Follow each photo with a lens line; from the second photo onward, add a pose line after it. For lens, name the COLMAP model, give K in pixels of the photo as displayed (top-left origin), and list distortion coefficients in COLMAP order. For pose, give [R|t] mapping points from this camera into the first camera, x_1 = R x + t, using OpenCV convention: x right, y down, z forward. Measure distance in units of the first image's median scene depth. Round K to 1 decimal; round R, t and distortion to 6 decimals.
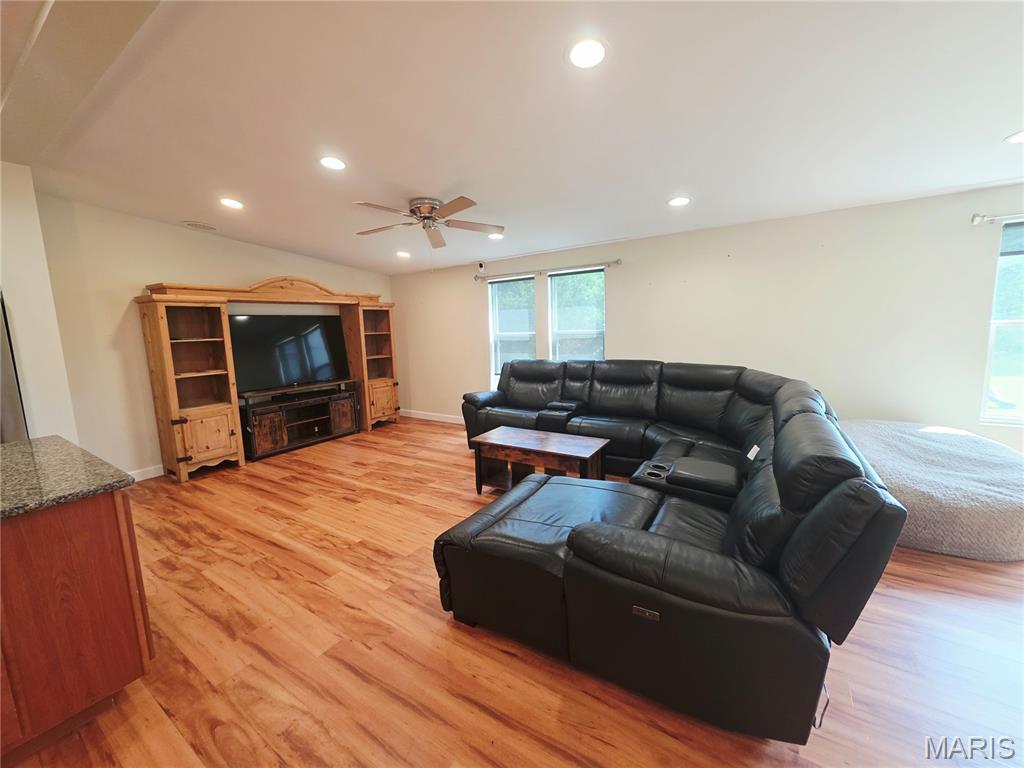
lens RADIAL K [[387.8, 0, 512.0], [0, 387.8, 384.0], [0, 0, 1]] dist [-0.001063, -0.000100]
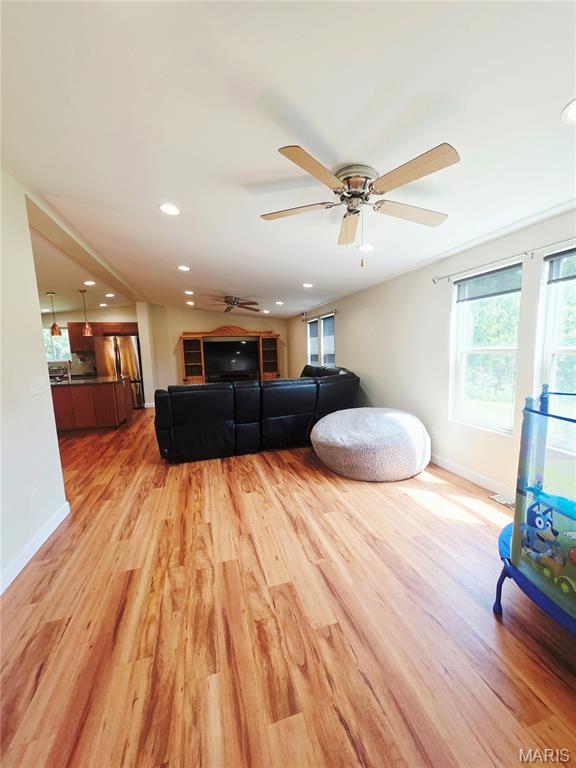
lens RADIAL K [[303.1, 0, 288.0], [0, 303.1, 384.0], [0, 0, 1]] dist [0.000924, -0.000010]
pose [[0.747520, 0.086202, -0.658622, 0.793654], [-0.088049, 0.995653, 0.030380, -0.007773], [0.658378, 0.035281, 0.751860, -0.125939]]
